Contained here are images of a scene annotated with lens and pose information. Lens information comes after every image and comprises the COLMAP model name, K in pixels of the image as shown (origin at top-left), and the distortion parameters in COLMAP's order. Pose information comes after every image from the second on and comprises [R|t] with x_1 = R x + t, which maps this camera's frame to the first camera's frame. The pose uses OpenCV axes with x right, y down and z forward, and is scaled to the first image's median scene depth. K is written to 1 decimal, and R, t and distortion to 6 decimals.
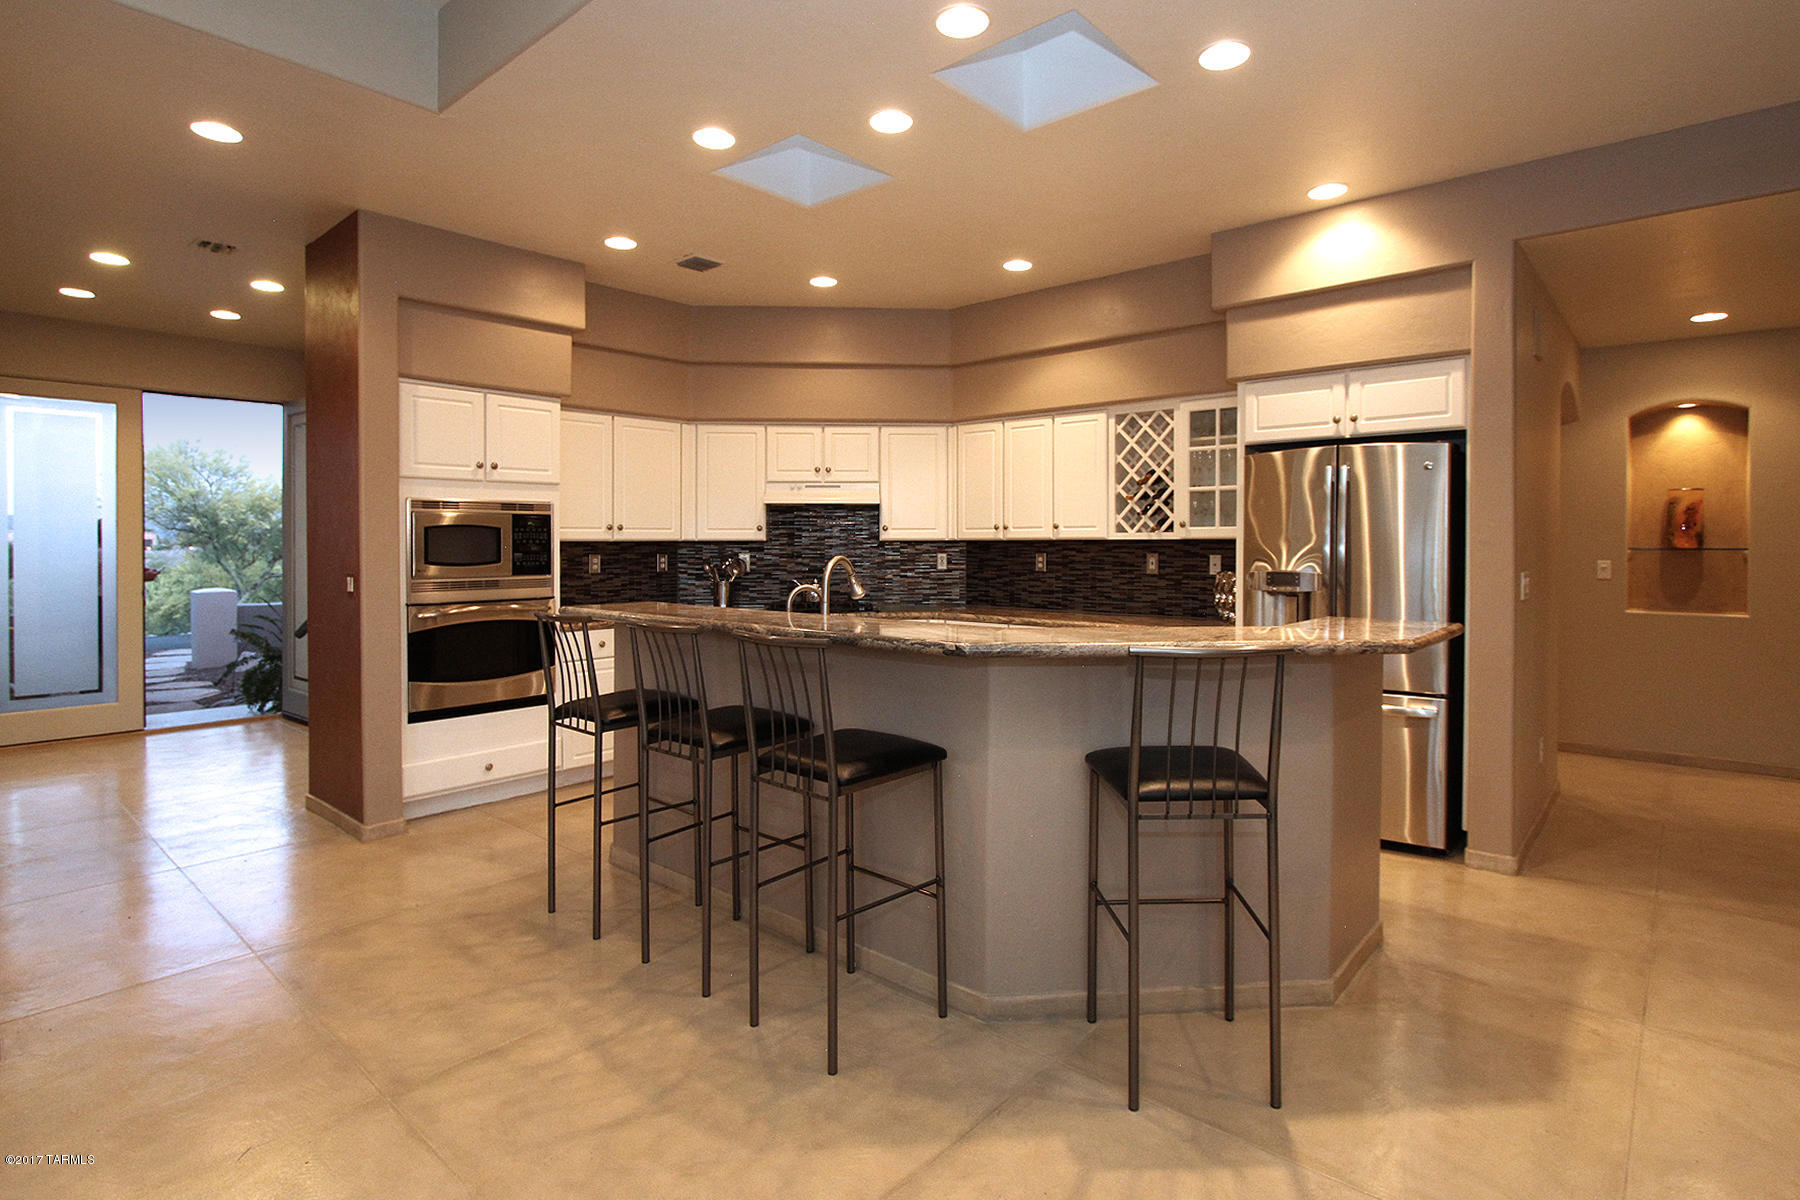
lens RADIAL K [[908.8, 0, 898.6], [0, 908.8, 566.3], [0, 0, 1]] dist [-0.017241, 0.000362]
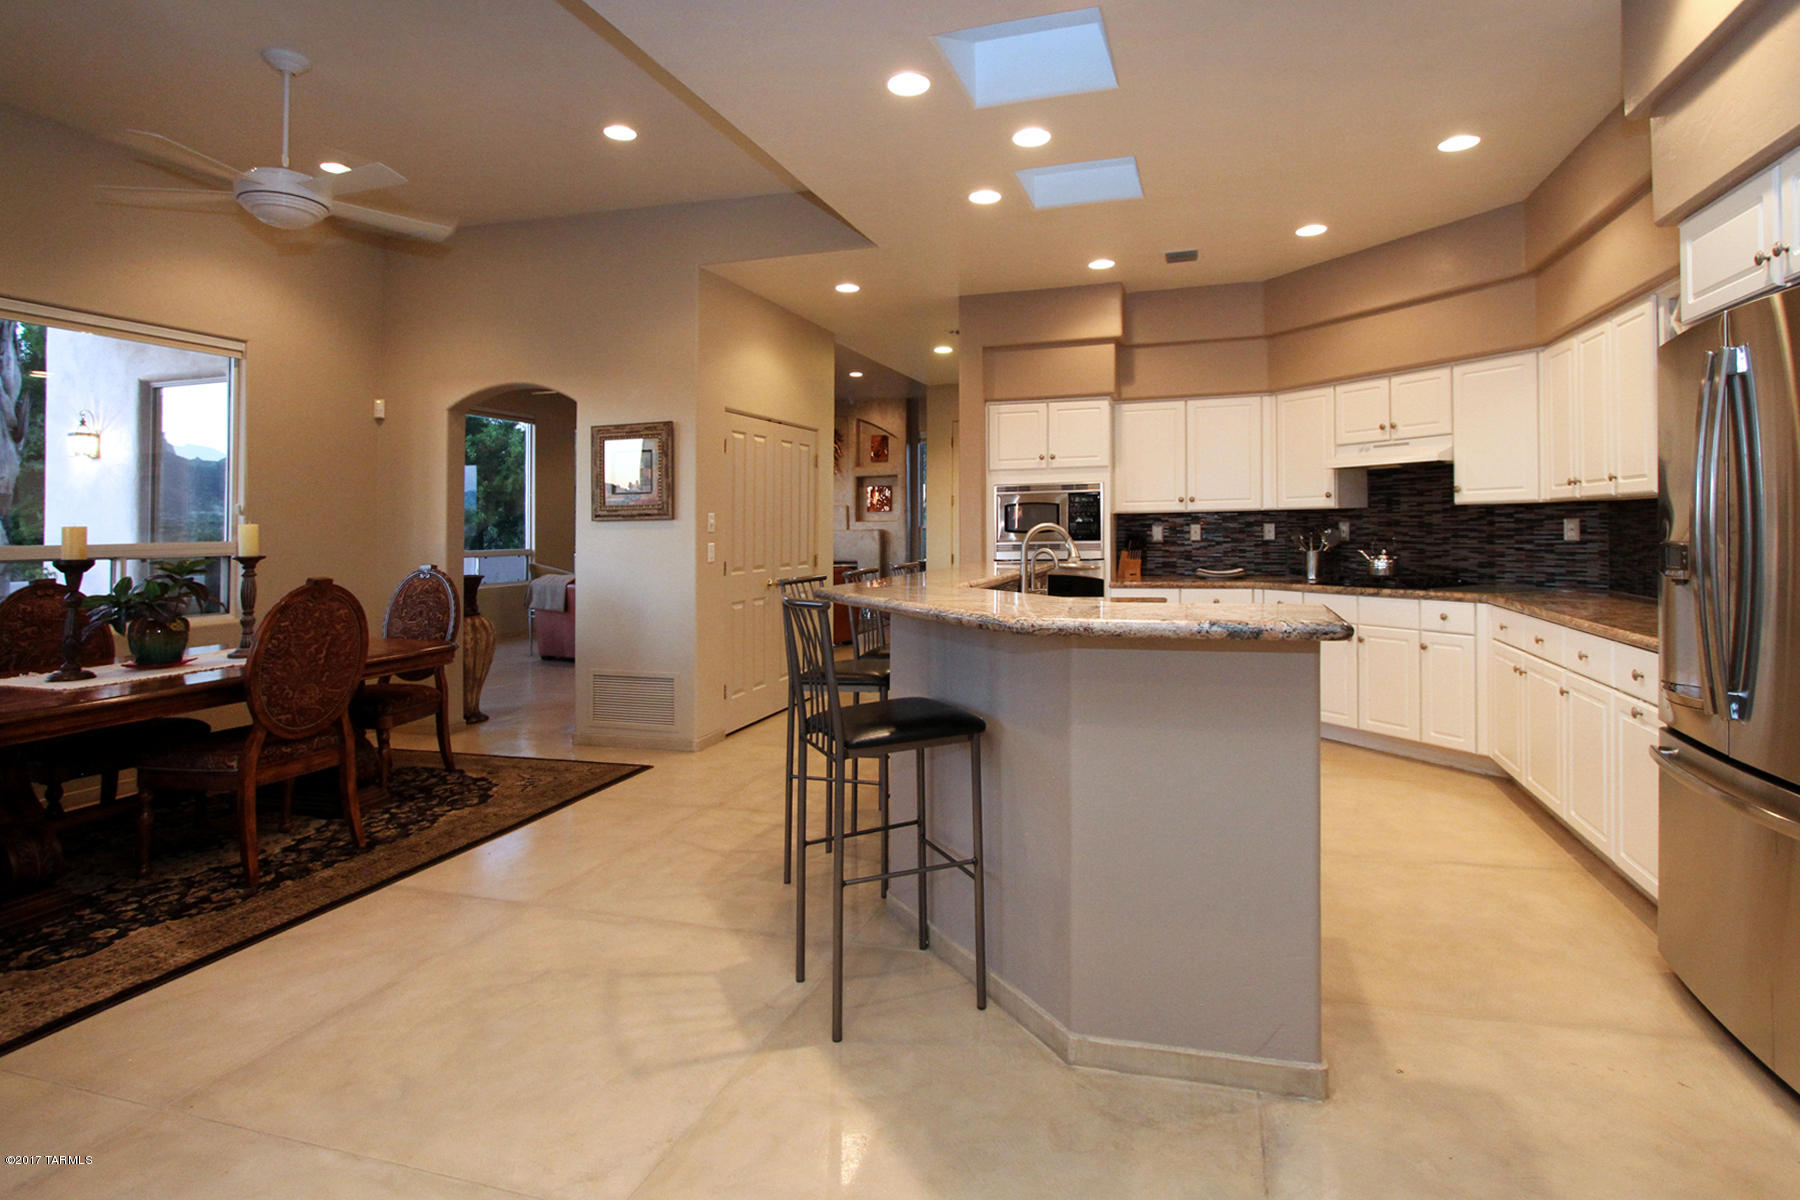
lens RADIAL K [[860.1, 0, 898.7], [0, 860.1, 522.0], [0, 0, 1]] dist [-0.015777, 0.000458]
pose [[0.422261, -0.009549, -0.906424, 0.525862], [-0.007091, 0.999879, -0.013837, 0.001982], [0.906447, 0.012270, 0.422142, 0.243983]]
